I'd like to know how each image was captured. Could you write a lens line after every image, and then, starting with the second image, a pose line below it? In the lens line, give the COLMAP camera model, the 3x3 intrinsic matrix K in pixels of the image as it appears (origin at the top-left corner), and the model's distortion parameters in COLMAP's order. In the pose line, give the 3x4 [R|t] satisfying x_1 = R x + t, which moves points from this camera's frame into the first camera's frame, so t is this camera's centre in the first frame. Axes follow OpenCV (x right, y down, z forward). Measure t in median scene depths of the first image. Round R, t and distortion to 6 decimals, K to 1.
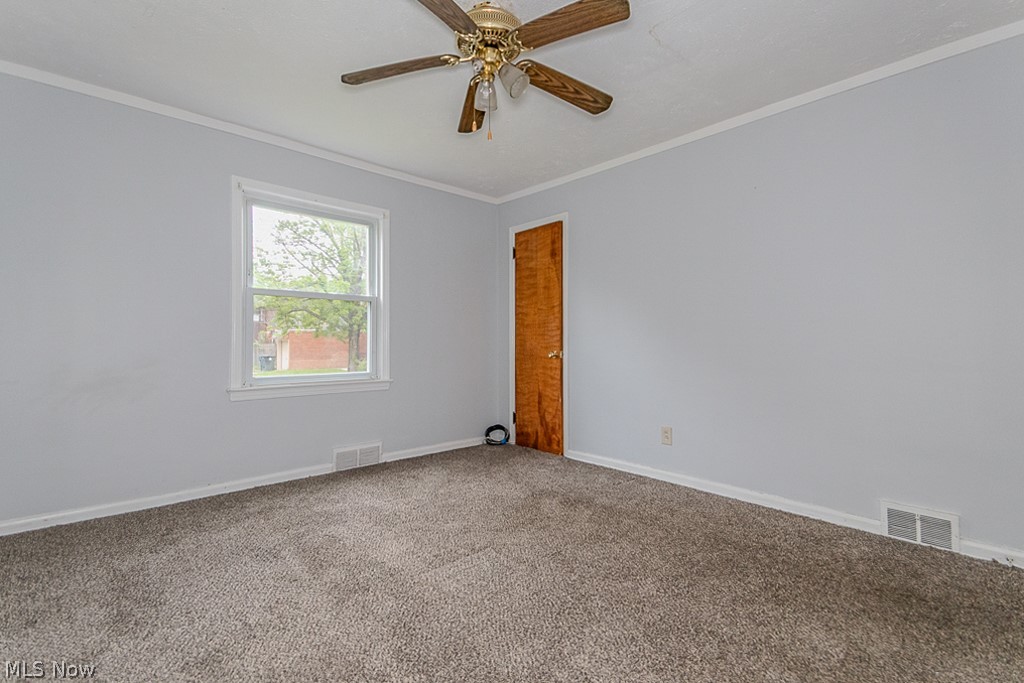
lens RADIAL K [[487.6, 0, 498.1], [0, 487.6, 334.7], [0, 0, 1]] dist [0.054023, -0.001855]
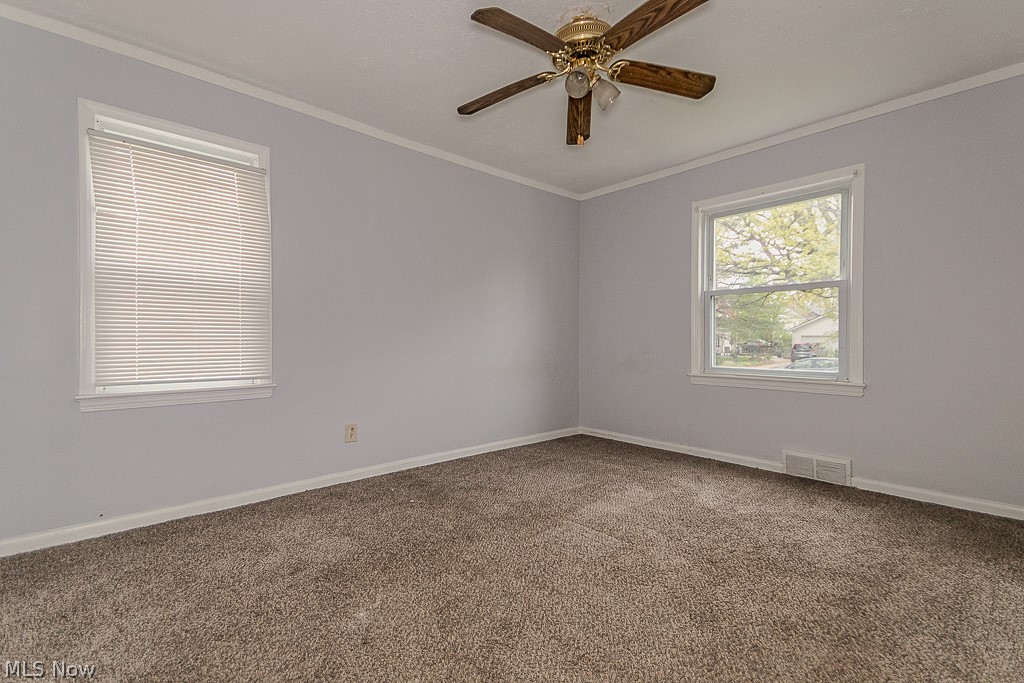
lens RADIAL K [[479.8, 0, 523.3], [0, 479.8, 341.8], [0, 0, 1]] dist [0.051538, 0.000299]
pose [[-0.001595, 0.003766, -0.999992, 0.664397], [0.016813, 0.999852, 0.003738, 0.015820], [0.999857, -0.016807, -0.001659, 0.555590]]
